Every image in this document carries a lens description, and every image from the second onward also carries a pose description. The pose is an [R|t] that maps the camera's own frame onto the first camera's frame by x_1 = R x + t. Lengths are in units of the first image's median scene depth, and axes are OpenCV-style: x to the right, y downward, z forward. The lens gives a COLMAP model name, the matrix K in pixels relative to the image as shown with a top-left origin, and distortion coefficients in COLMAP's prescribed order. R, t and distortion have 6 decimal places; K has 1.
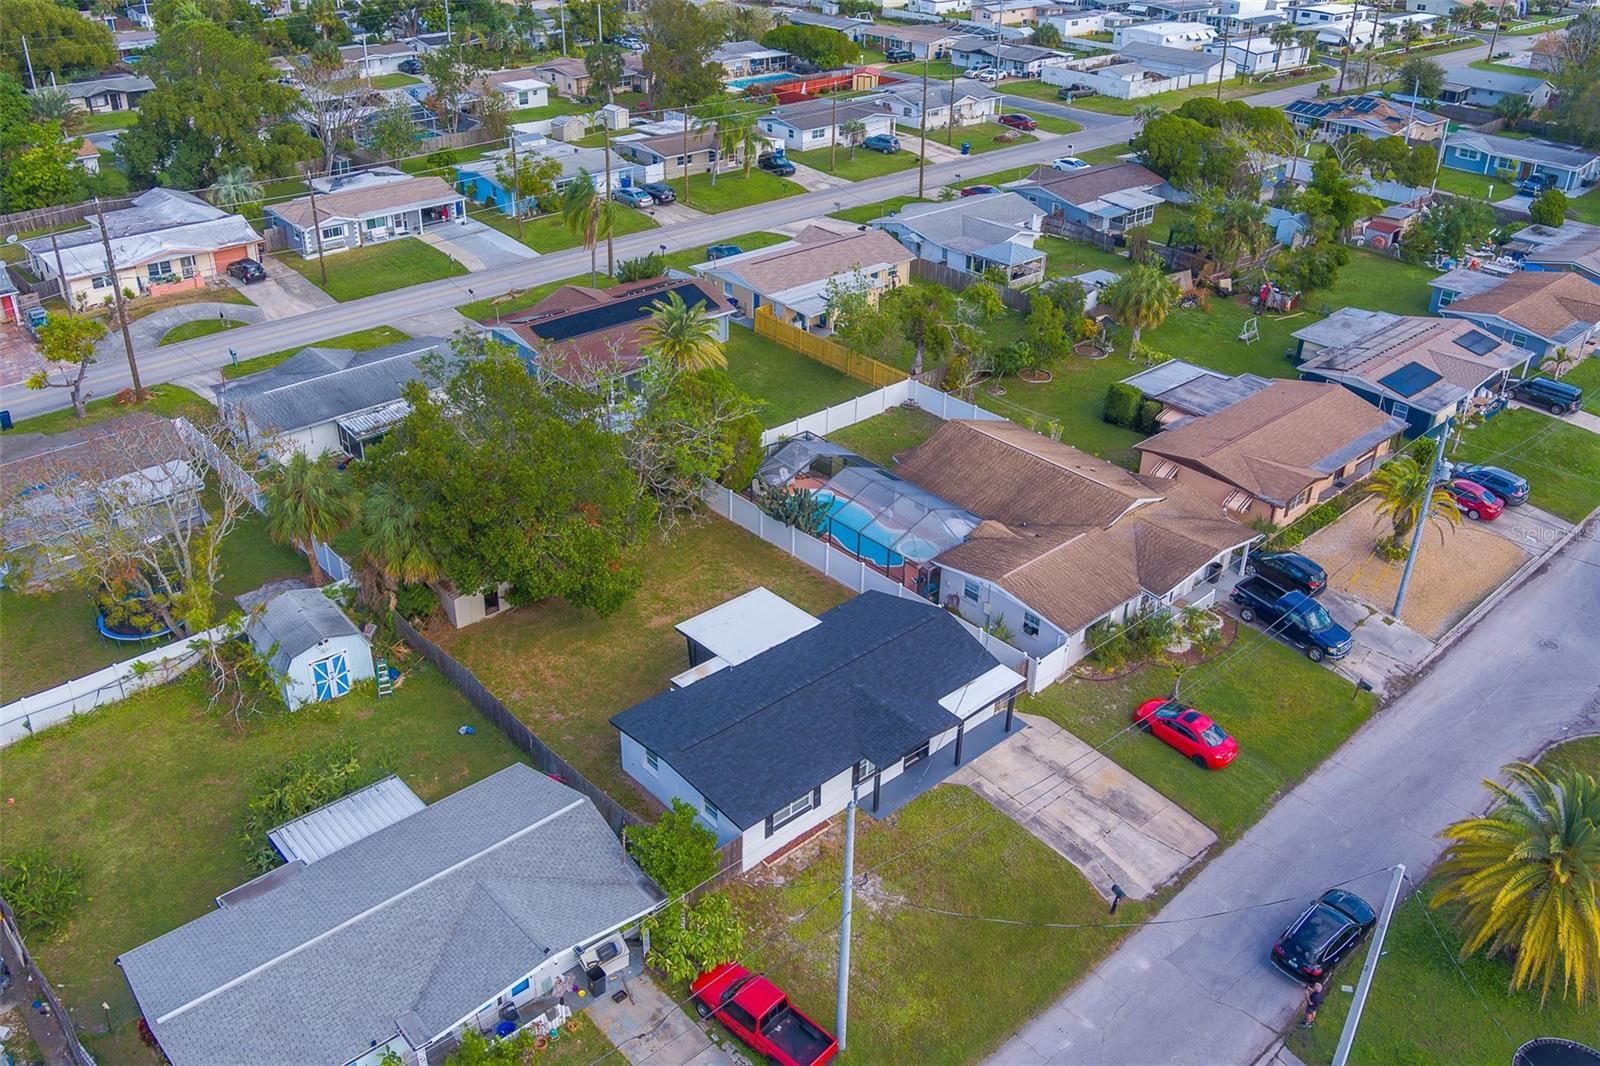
lens RADIAL K [[1297.2, 0, 800.0], [0, 1297.2, 533.0], [0, 0, 1]] dist [-0.061482, 0.012798]
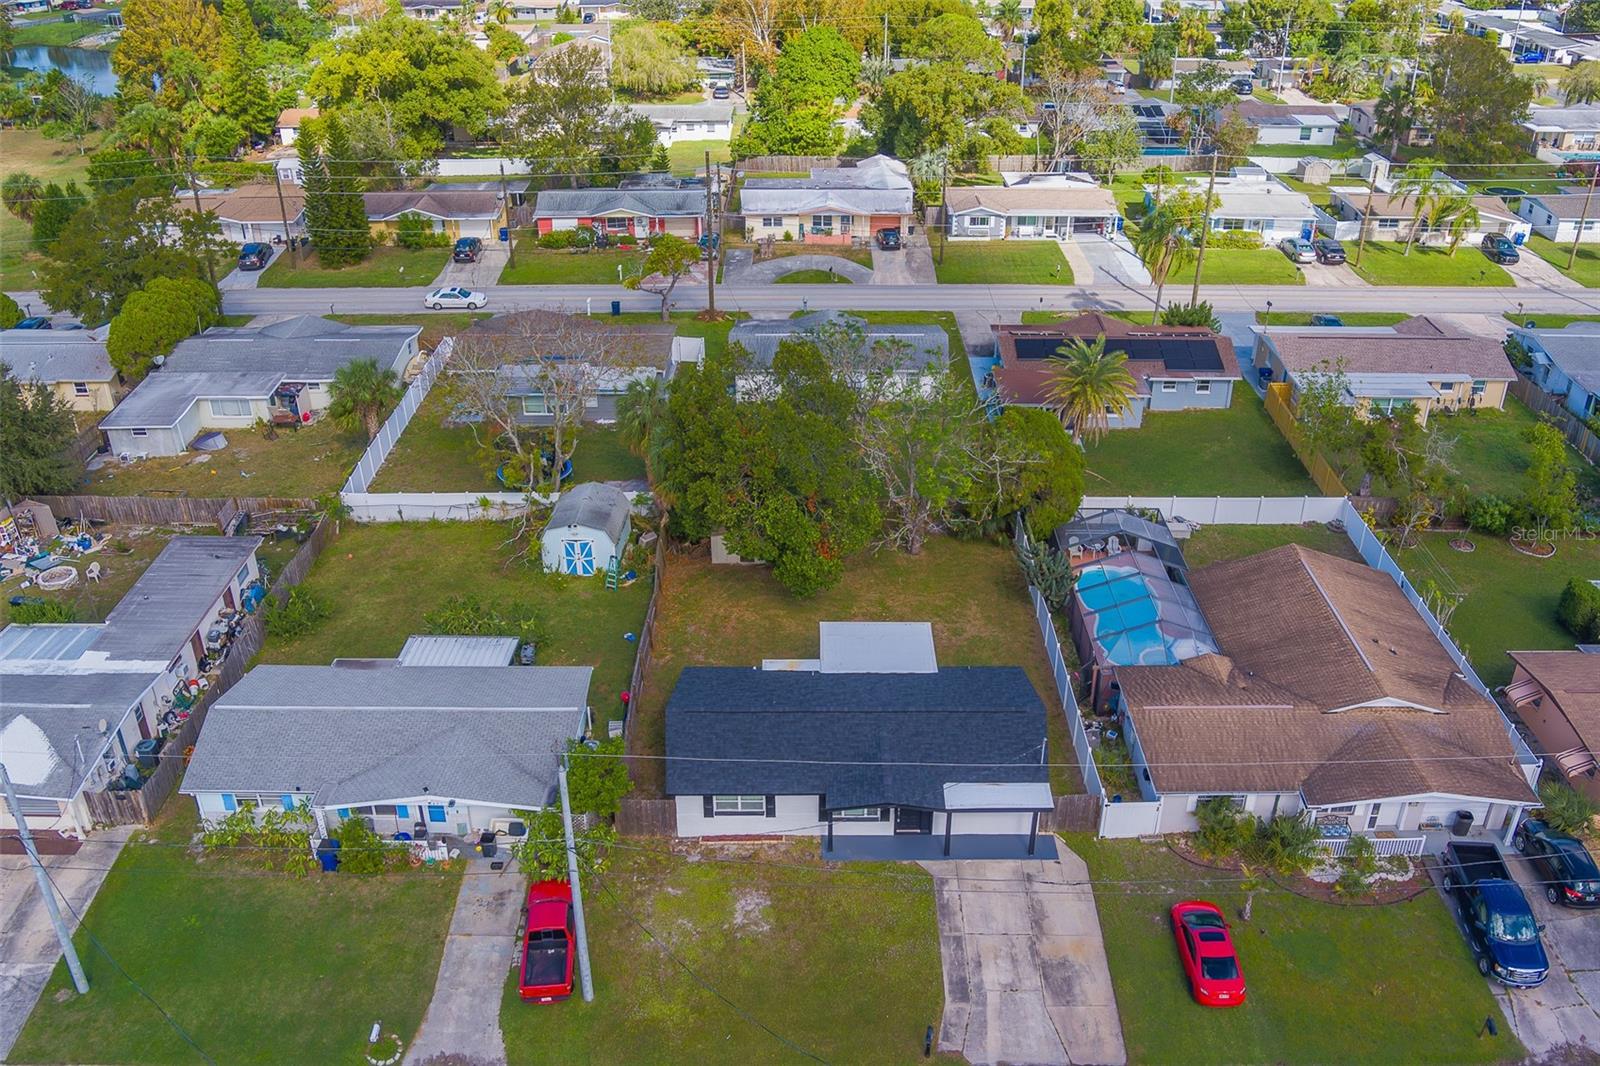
lens RADIAL K [[1320.0, 0, 828.3], [0, 1320.0, 534.8], [0, 0, 1]] dist [-0.059410, 0.003430]
pose [[0.746692, 0.316538, -0.585026, 0.393036], [-0.323949, 0.941213, 0.095791, -0.076224], [0.580955, 0.117992, 0.805338, 0.106026]]
